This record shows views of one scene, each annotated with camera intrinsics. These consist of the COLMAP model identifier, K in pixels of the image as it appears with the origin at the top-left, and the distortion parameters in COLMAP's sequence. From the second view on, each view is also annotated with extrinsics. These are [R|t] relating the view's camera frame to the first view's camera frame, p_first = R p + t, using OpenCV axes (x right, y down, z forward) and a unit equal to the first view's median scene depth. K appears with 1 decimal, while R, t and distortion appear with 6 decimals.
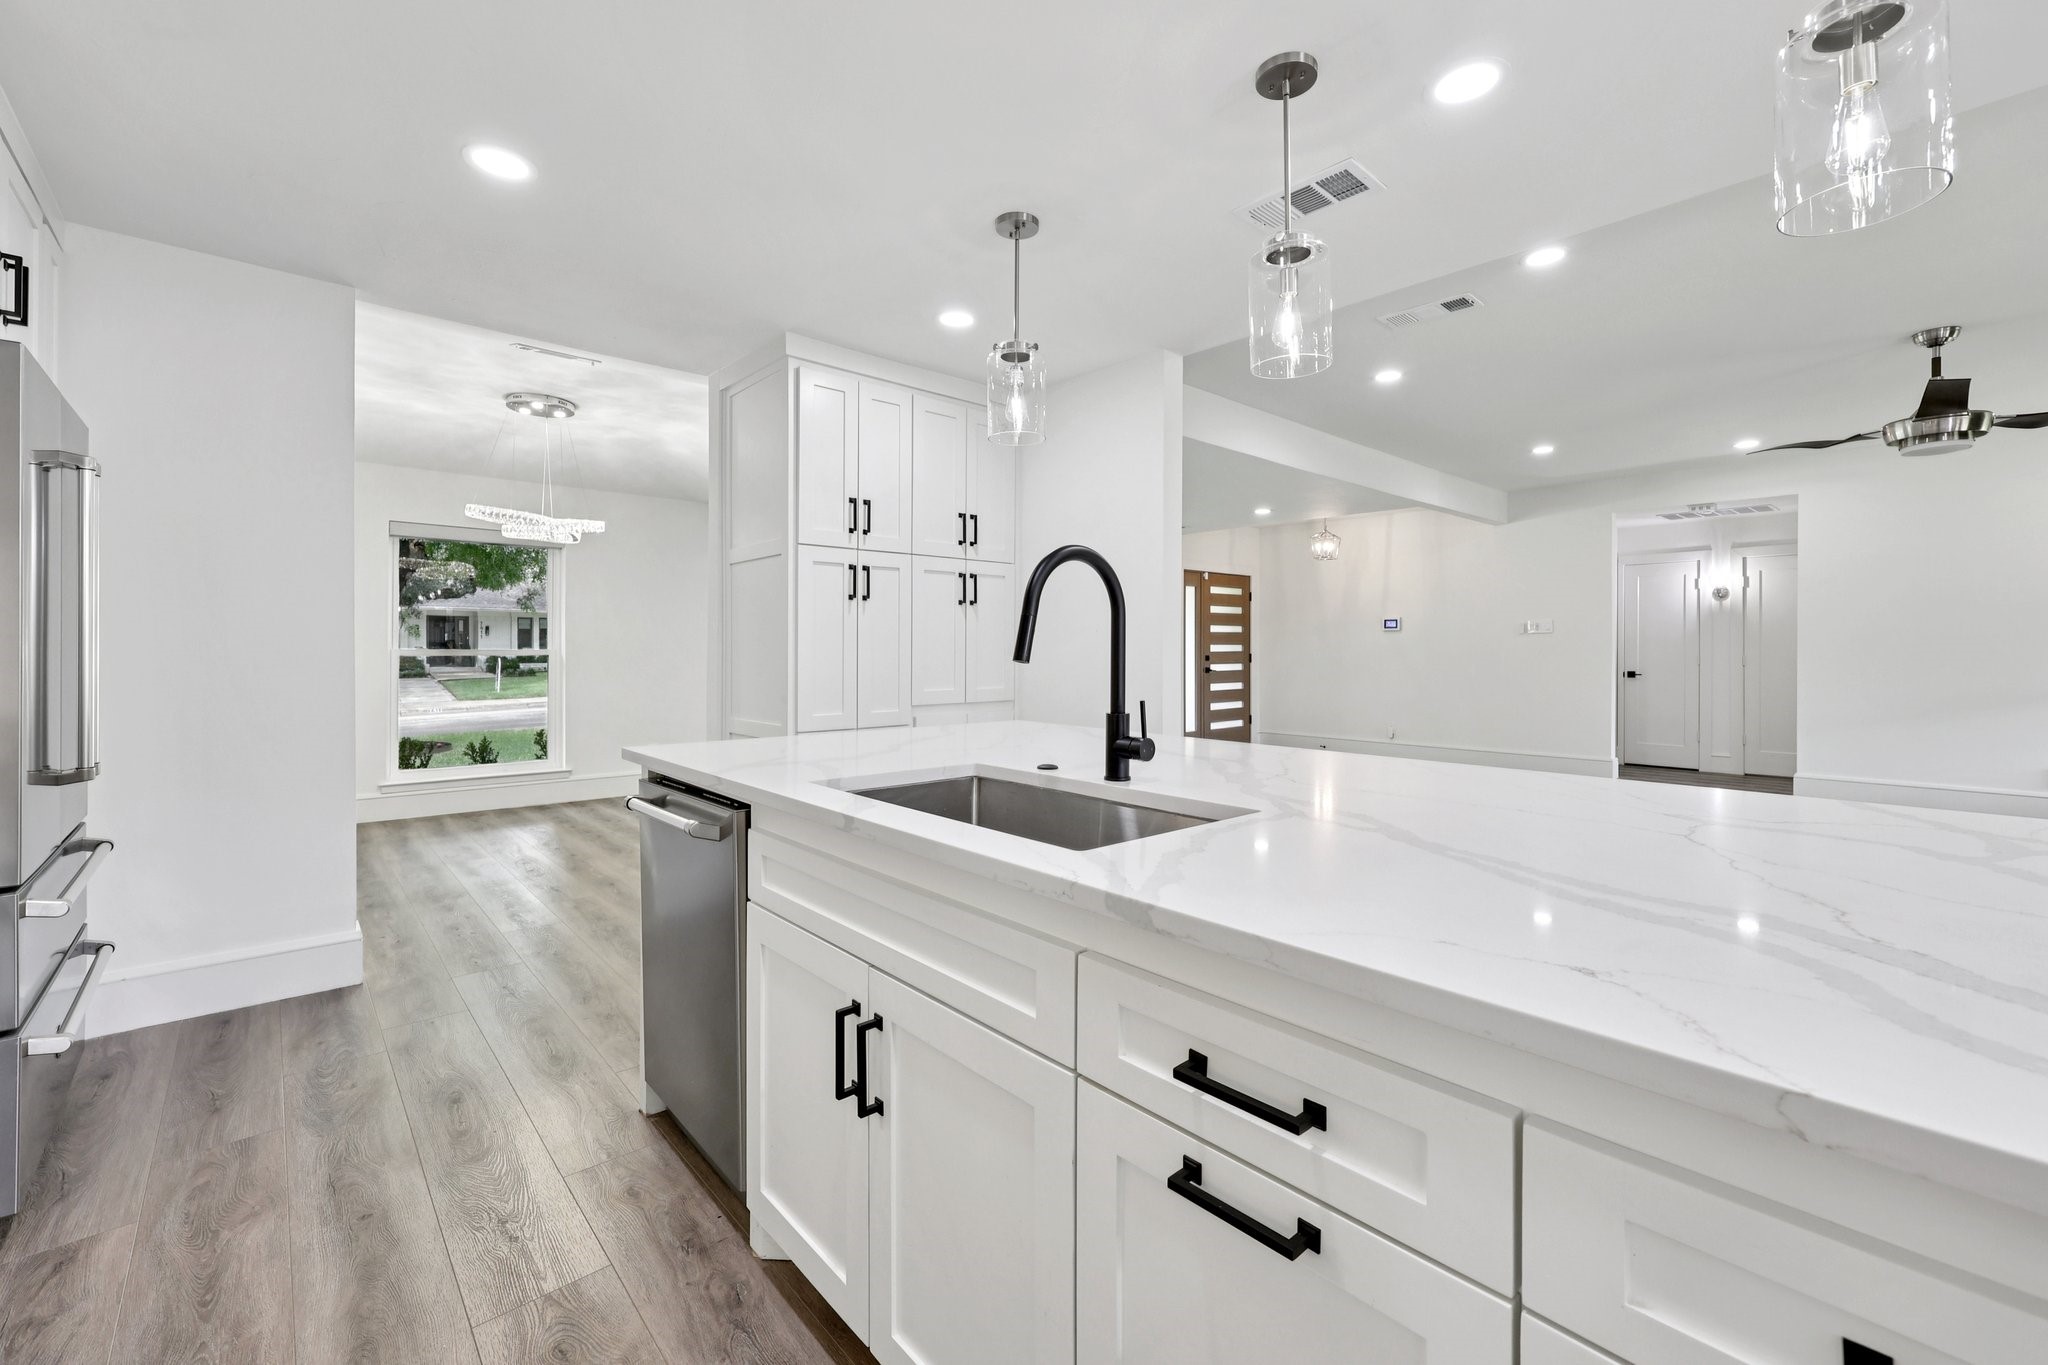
lens RADIAL K [[852.1, 0, 1025.4], [0, 852.1, 651.5], [0, 0, 1]] dist [-0.000644, 0.000351]
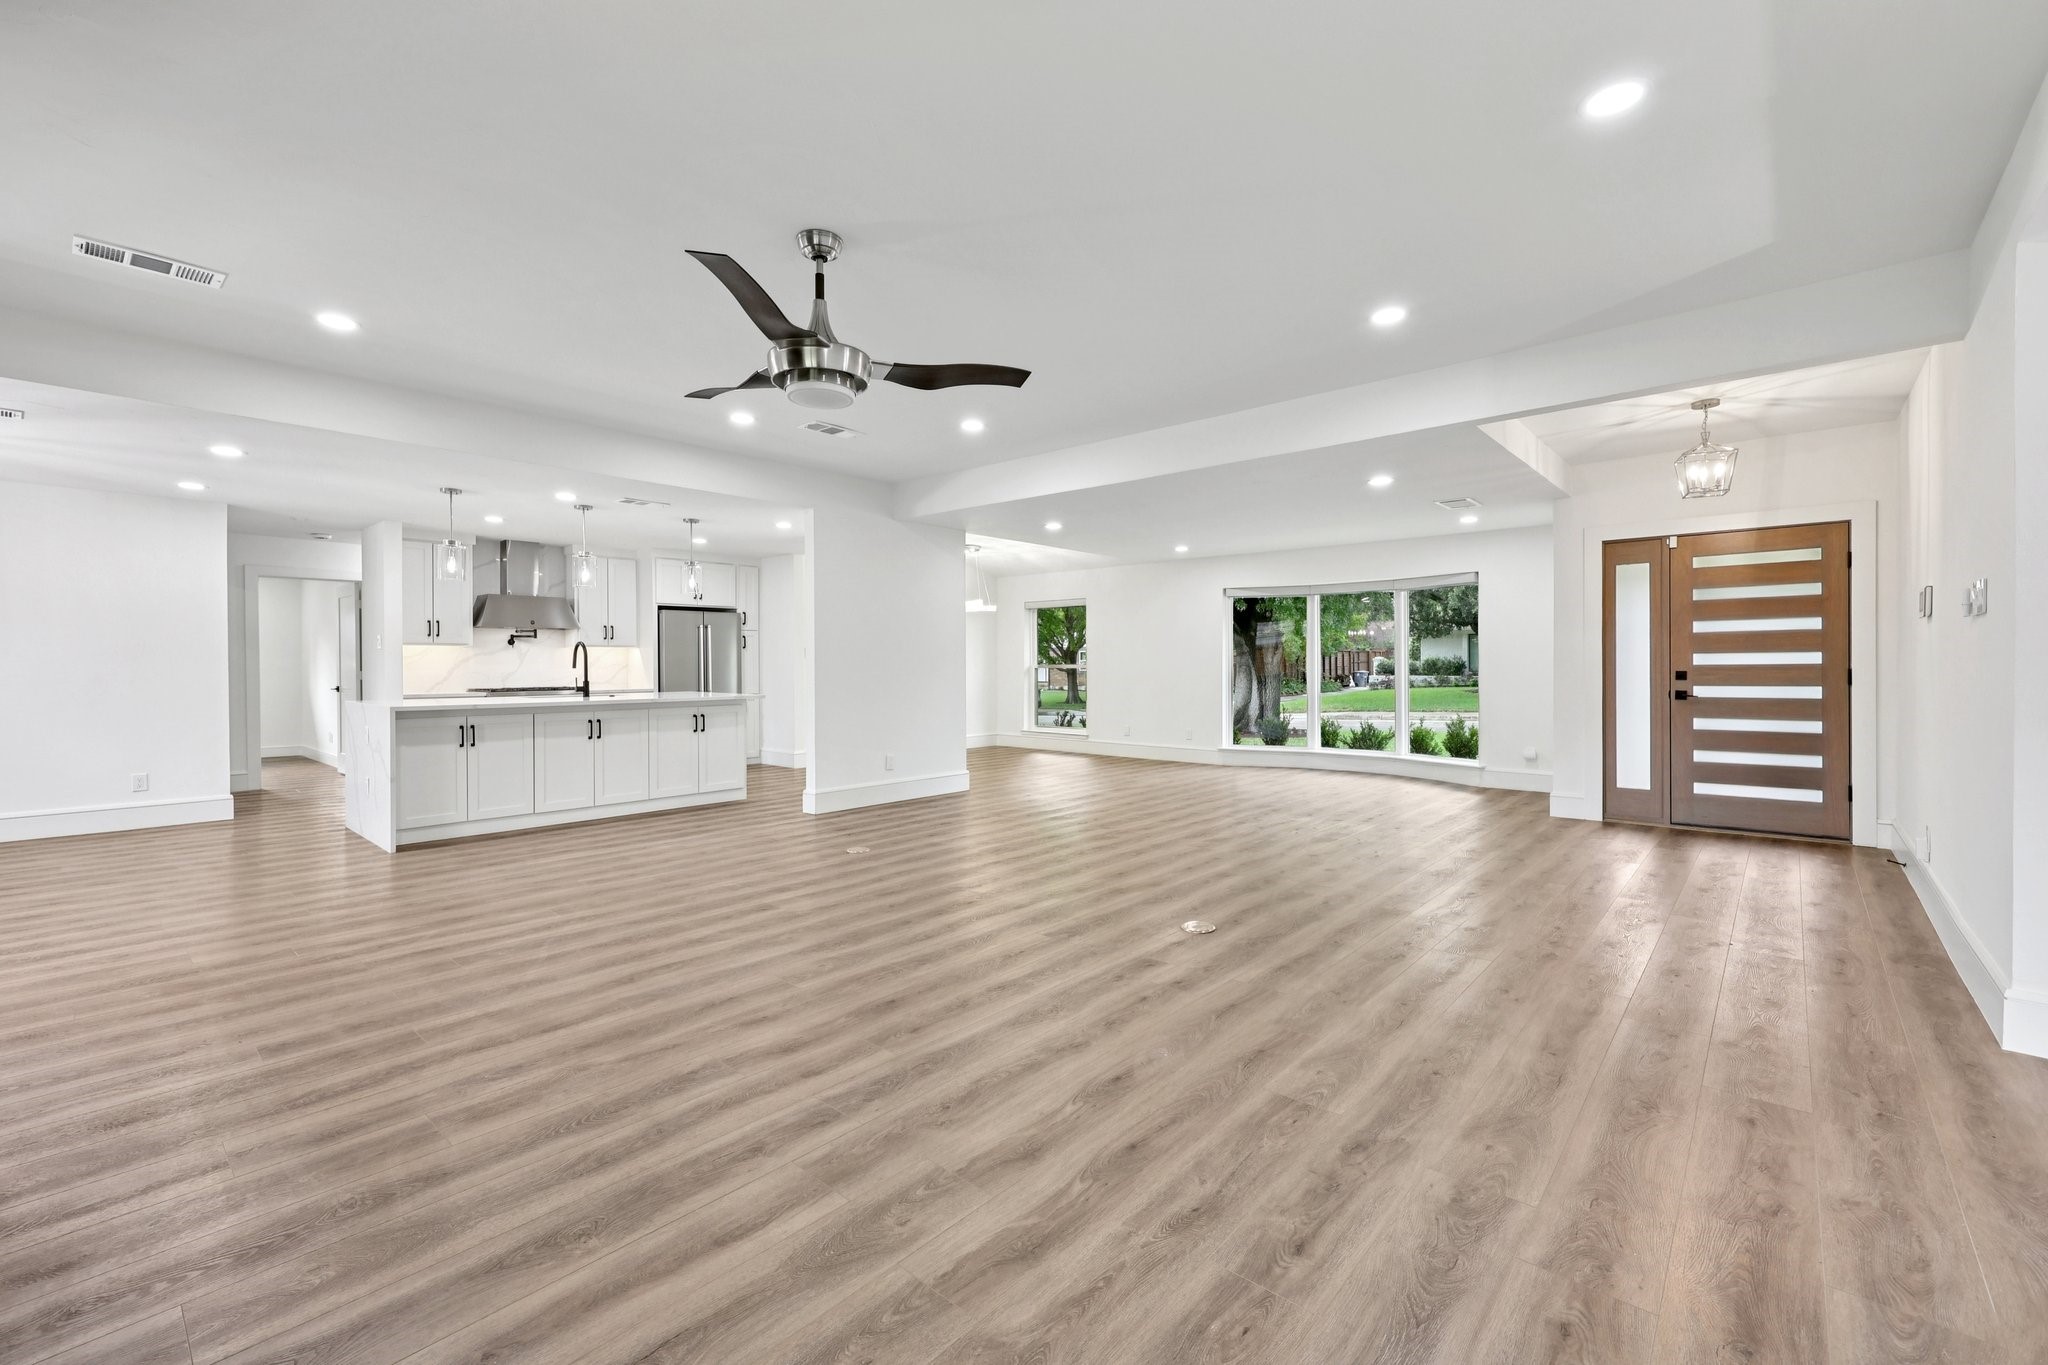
lens RADIAL K [[853.2, 0, 1014.4], [0, 853.2, 683.7], [0, 0, 1]] dist [0.000082, 0.000078]
pose [[0.106048, 0.020158, -0.994157, 1.547508], [0.001523, 0.999790, 0.020435, 0.000739], [0.994360, -0.003681, 0.105995, 0.915300]]
